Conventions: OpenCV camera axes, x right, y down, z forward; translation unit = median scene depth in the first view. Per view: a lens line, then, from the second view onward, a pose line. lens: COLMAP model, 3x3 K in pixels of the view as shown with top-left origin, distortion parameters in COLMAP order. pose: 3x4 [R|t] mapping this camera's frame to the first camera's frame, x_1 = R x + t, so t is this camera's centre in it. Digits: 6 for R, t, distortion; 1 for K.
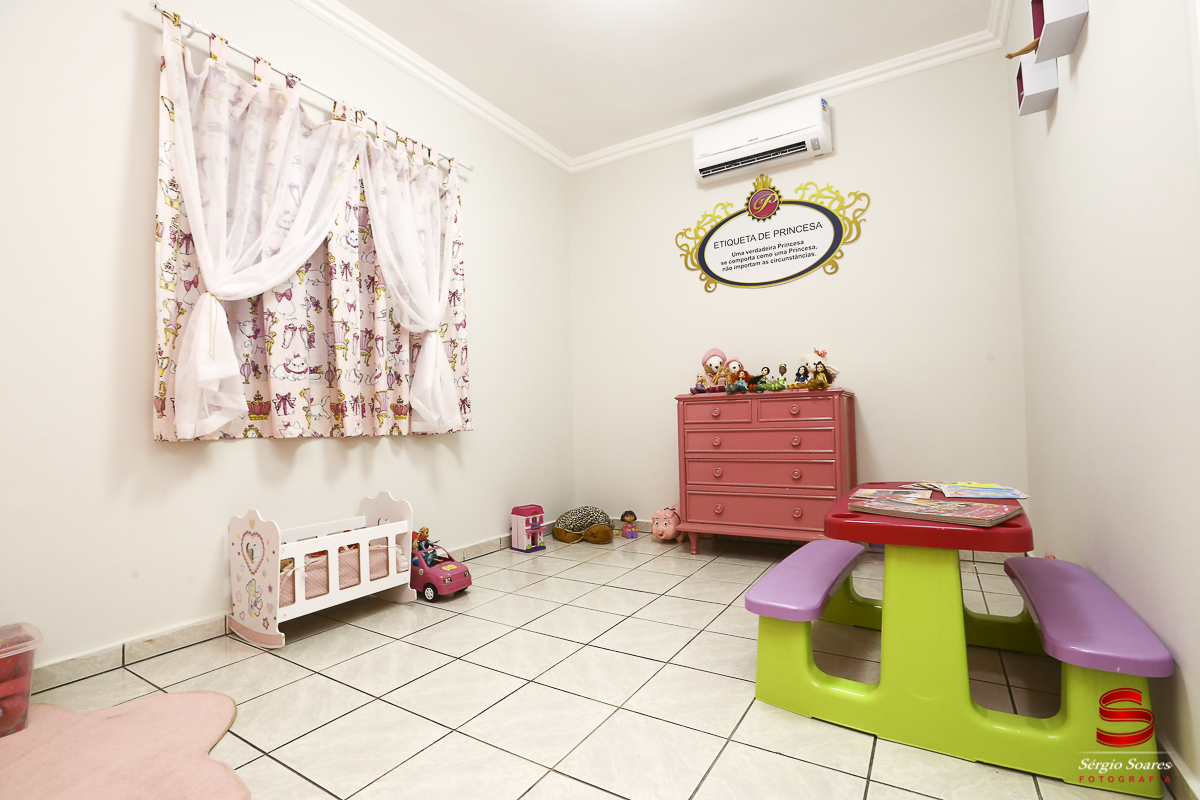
lens RADIAL K [[569.0, 0, 606.2], [0, 569.0, 396.0], [0, 0, 1]] dist [-0.019513, 0.004690]
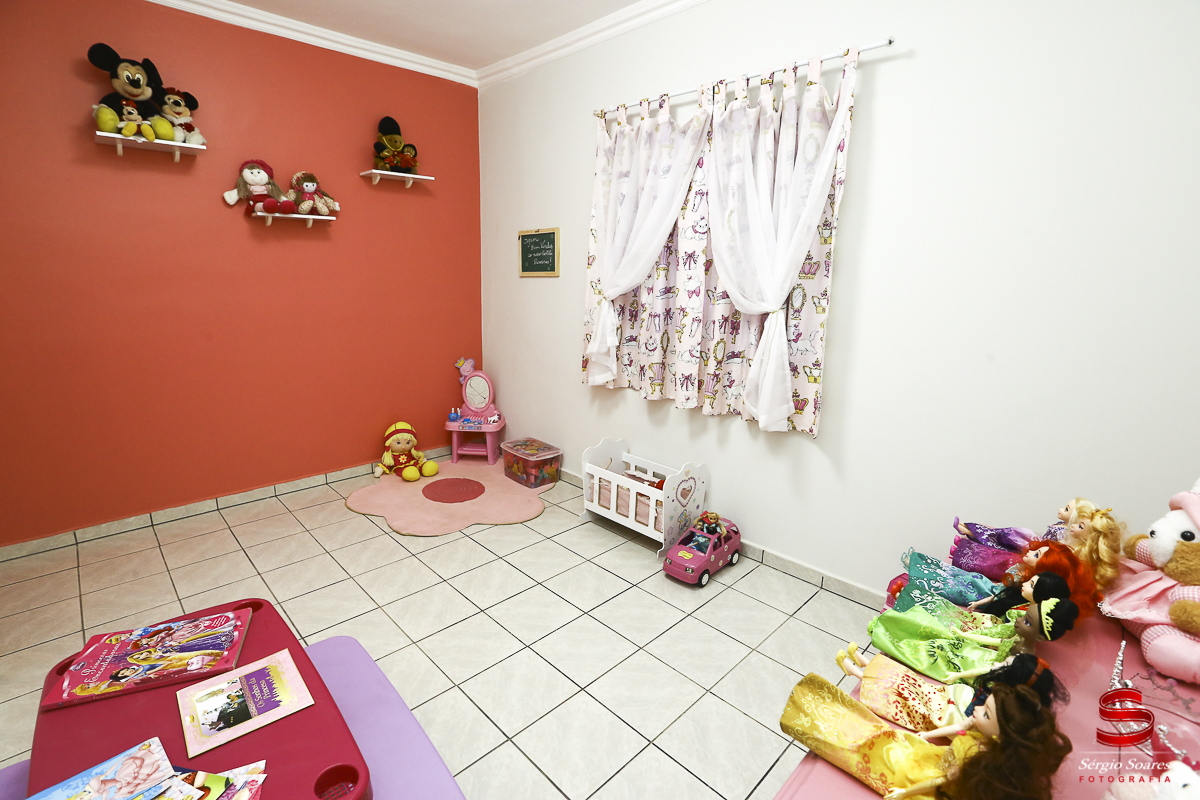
lens RADIAL K [[569.0, 0, 599.3], [0, 569.0, 399.0], [0, 0, 1]] dist [-0.019513, 0.004690]
pose [[-0.245895, 0.244603, -0.937926, 0.723713], [0.027293, 0.968999, 0.245551, -0.252311], [0.968912, 0.034781, -0.244948, 1.188932]]
